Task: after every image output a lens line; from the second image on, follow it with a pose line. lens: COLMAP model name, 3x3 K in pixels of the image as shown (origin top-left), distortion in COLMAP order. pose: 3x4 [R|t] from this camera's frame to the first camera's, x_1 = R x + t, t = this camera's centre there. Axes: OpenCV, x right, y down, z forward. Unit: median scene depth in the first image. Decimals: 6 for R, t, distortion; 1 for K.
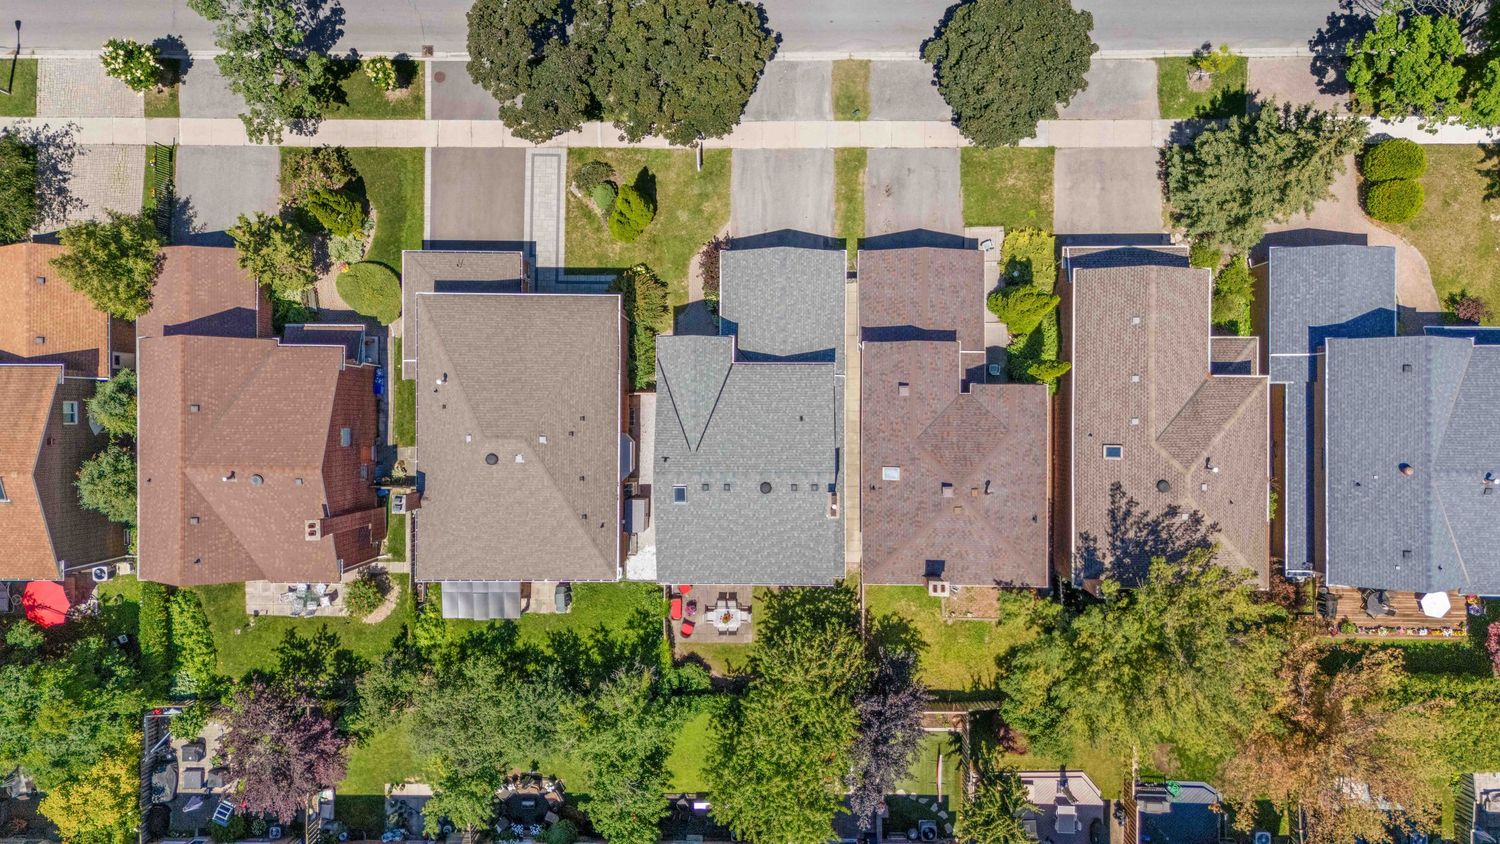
lens RADIAL K [[1102.6, 0, 752.7], [0, 1102.6, 420.4], [0, 0, 1]] dist [0.065394, -0.064815]
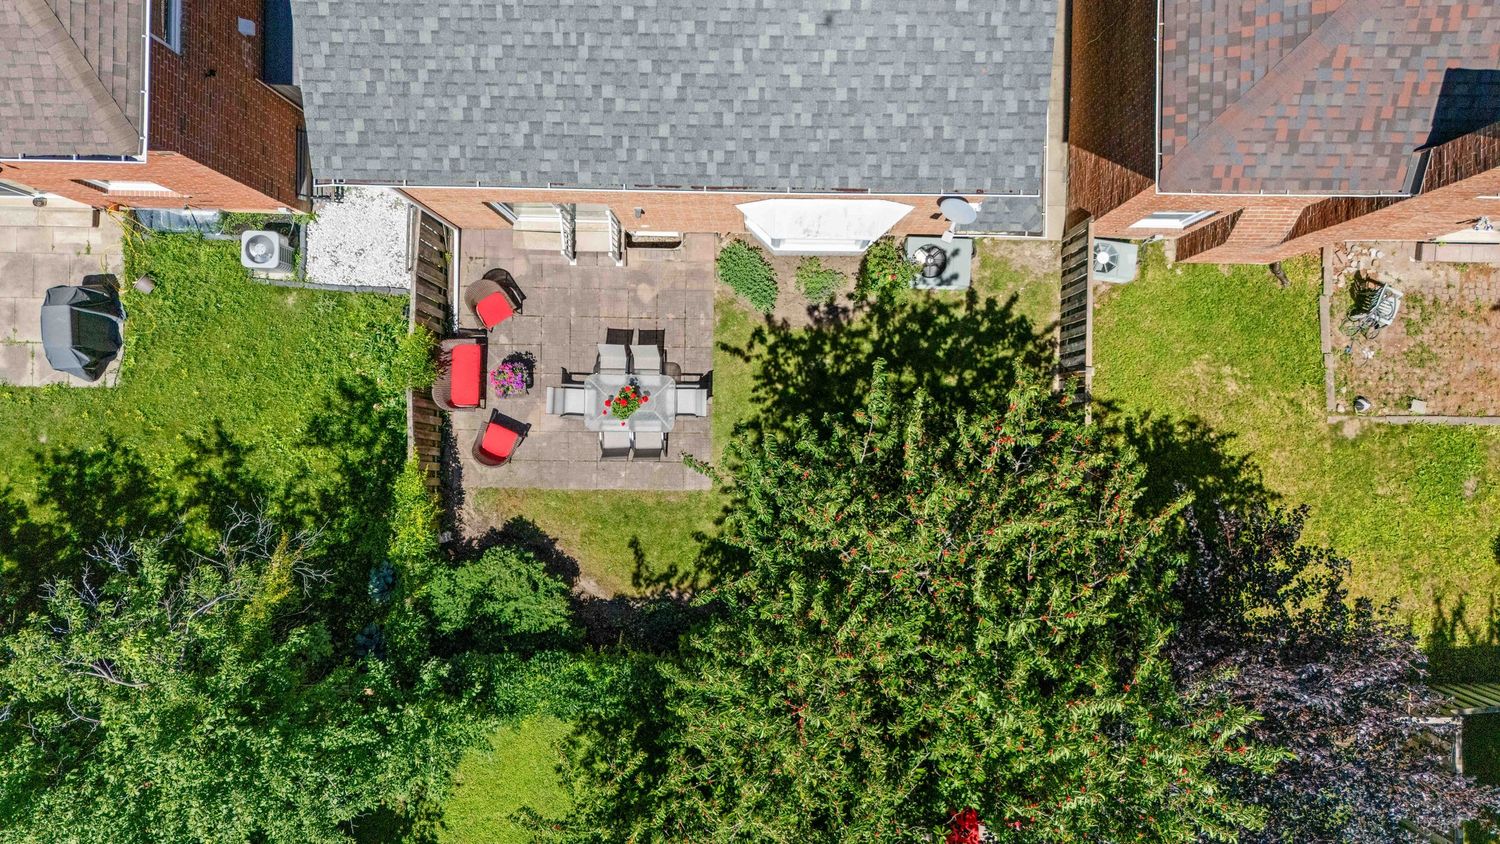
lens RADIAL K [[1102.6, 0, 758.4], [0, 1102.6, 418.2], [0, 0, 1]] dist [0.065394, -0.064815]
pose [[0.999731, 0.013123, 0.019120, 0.006408], [-0.012936, 0.999867, -0.009890, 0.185415], [-0.019247, 0.009640, 0.999768, 0.695306]]
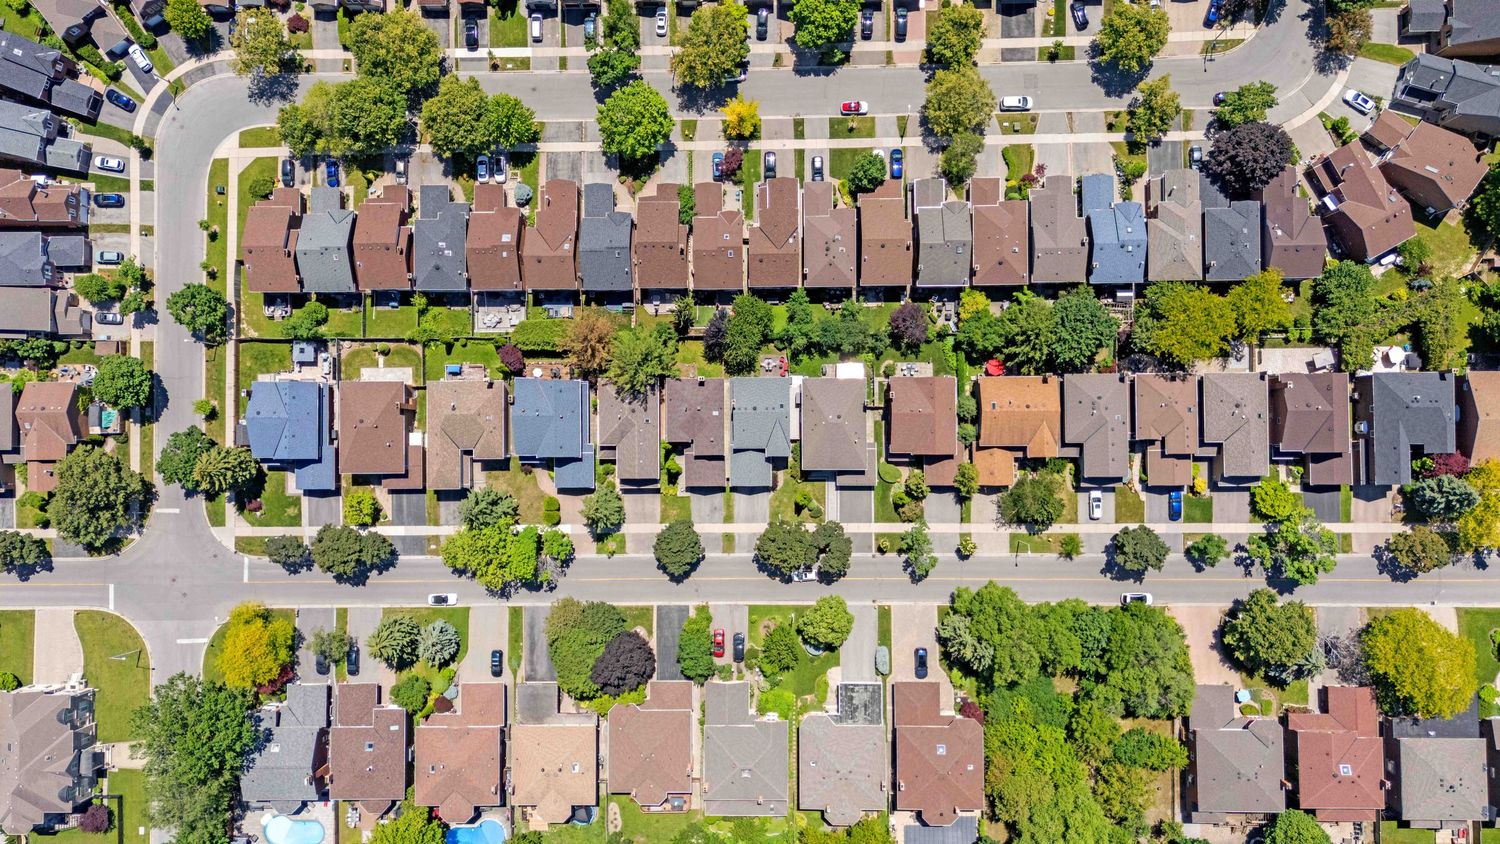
lens RADIAL K [[1102.6, 0, 748.1], [0, 1102.6, 417.9], [0, 0, 1]] dist [0.065394, -0.064815]
pose [[-0.998863, 0.010344, 0.046538, -0.104699], [-0.009281, -0.999692, 0.023012, -0.034735], [0.046761, 0.022554, 0.998651, -1.961493]]
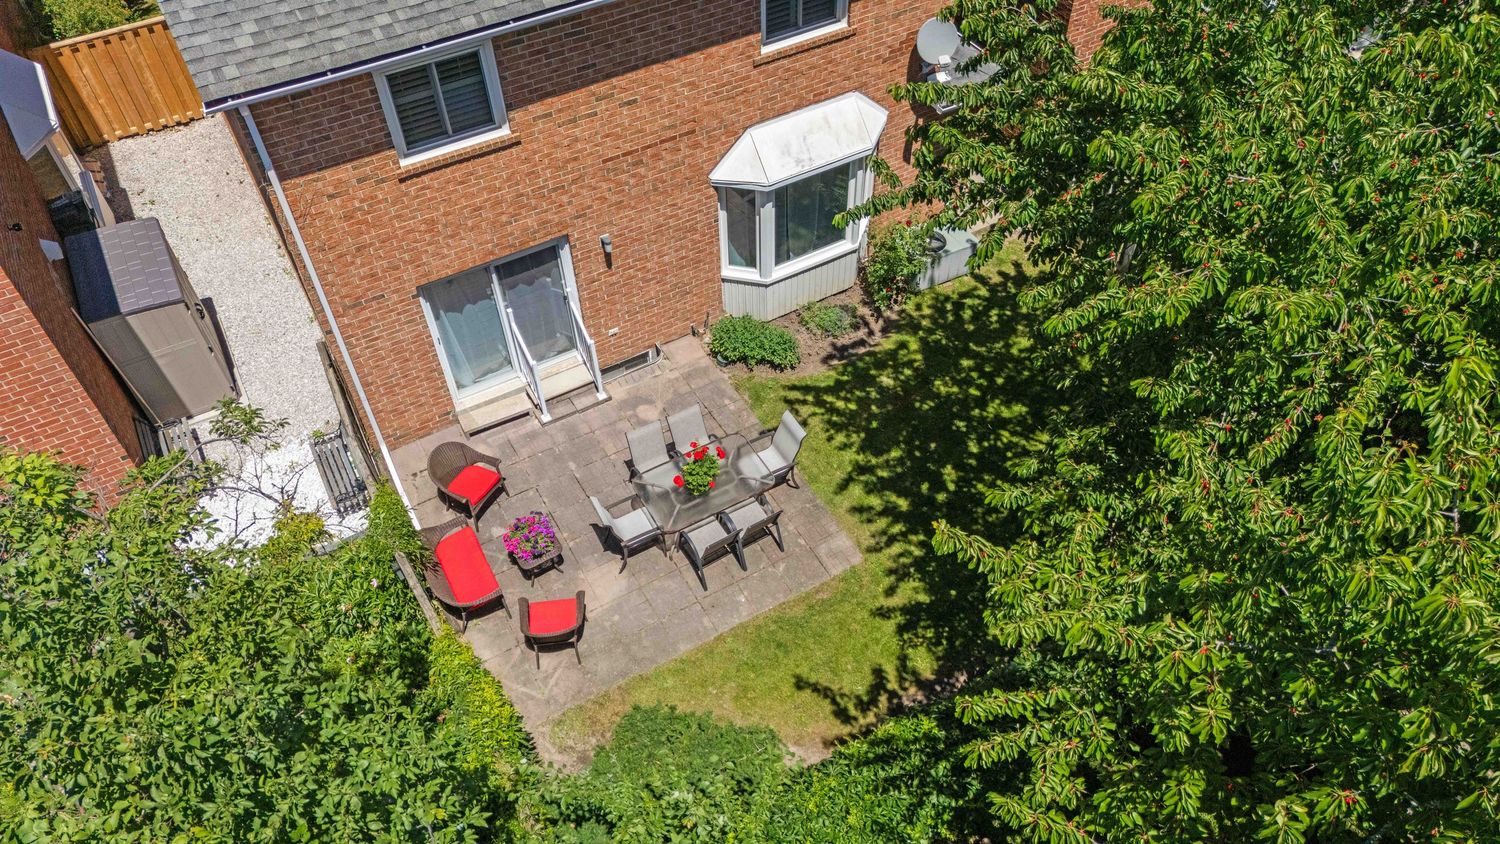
lens RADIAL K [[1102.6, 0, 770.6], [0, 1102.6, 444.1], [0, 0, 1]] dist [0.065394, -0.064815]
pose [[0.861057, -0.367928, 0.351013, -0.084610], [0.507988, 0.653617, -0.561011, 0.301462], [-0.023017, 0.661373, 0.749704, 0.832026]]
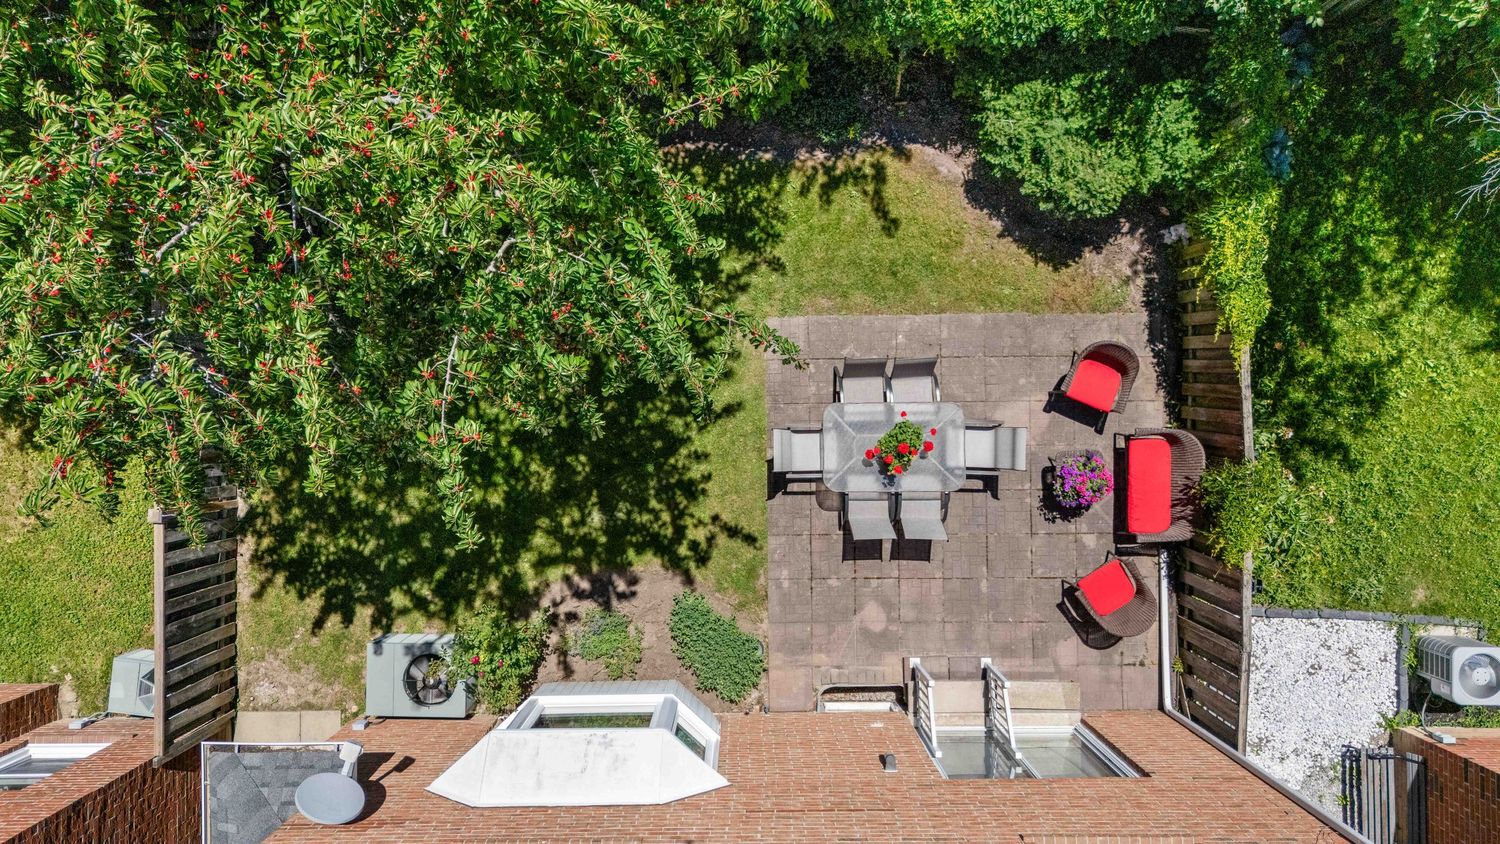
lens RADIAL K [[1102.6, 0, 748.4], [0, 1102.6, 415.5], [0, 0, 1]] dist [0.065394, -0.064815]
pose [[-0.999750, 0.009939, 0.020048, -0.001528], [-0.009862, -0.999944, 0.003921, 0.183831], [0.020086, 0.003723, 0.999791, 0.804122]]
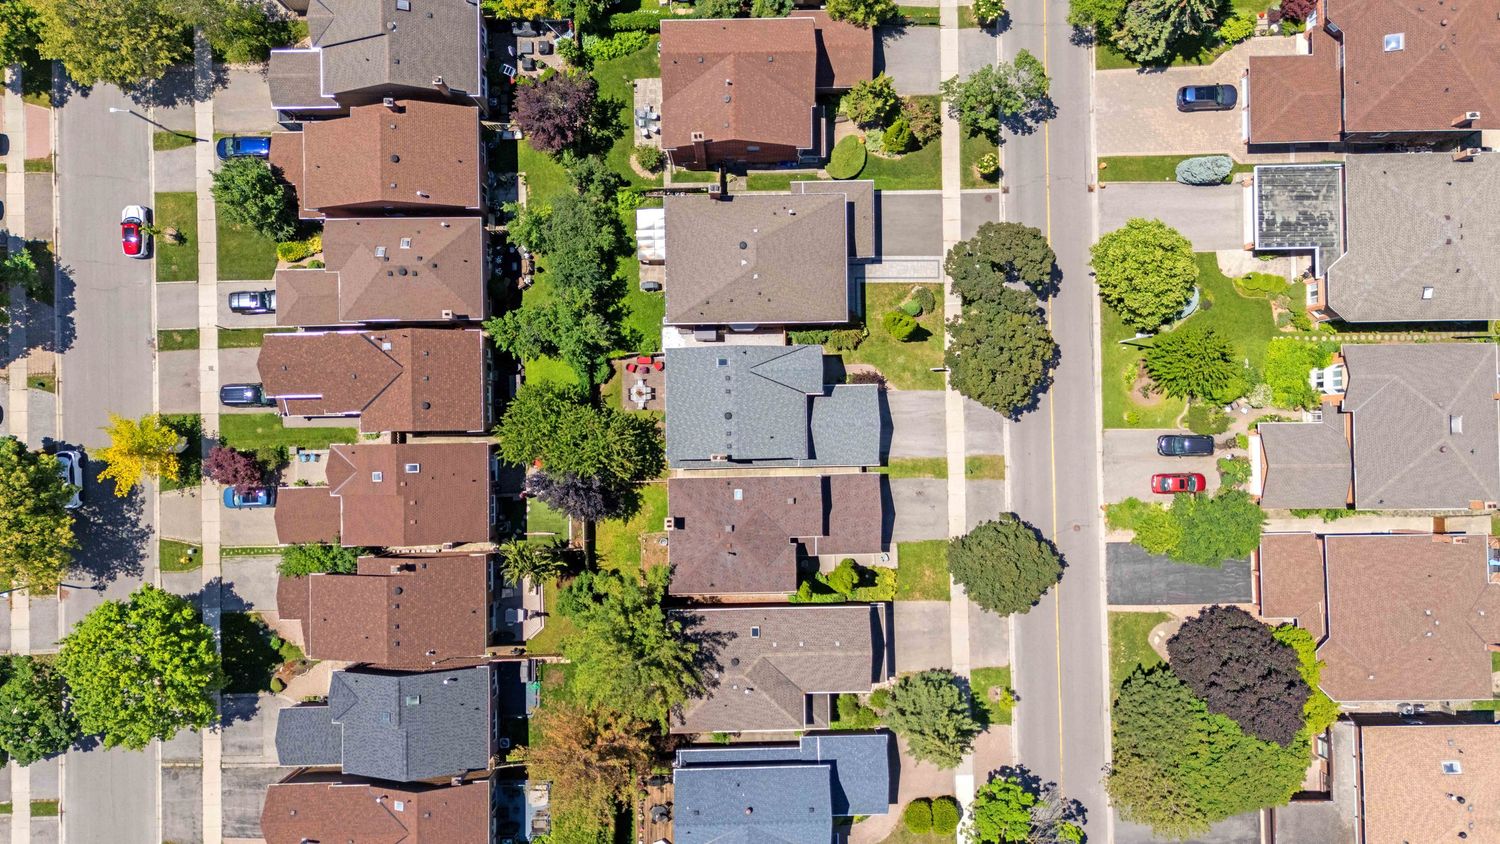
lens RADIAL K [[1102.6, 0, 750.7], [0, 1102.6, 423.5], [0, 0, 1]] dist [0.065394, -0.064815]
pose [[0.021063, 0.999776, 0.001833, 0.018617], [-0.999726, 0.021080, -0.010213, 0.040687], [-0.010250, -0.001618, 0.999946, -0.533151]]
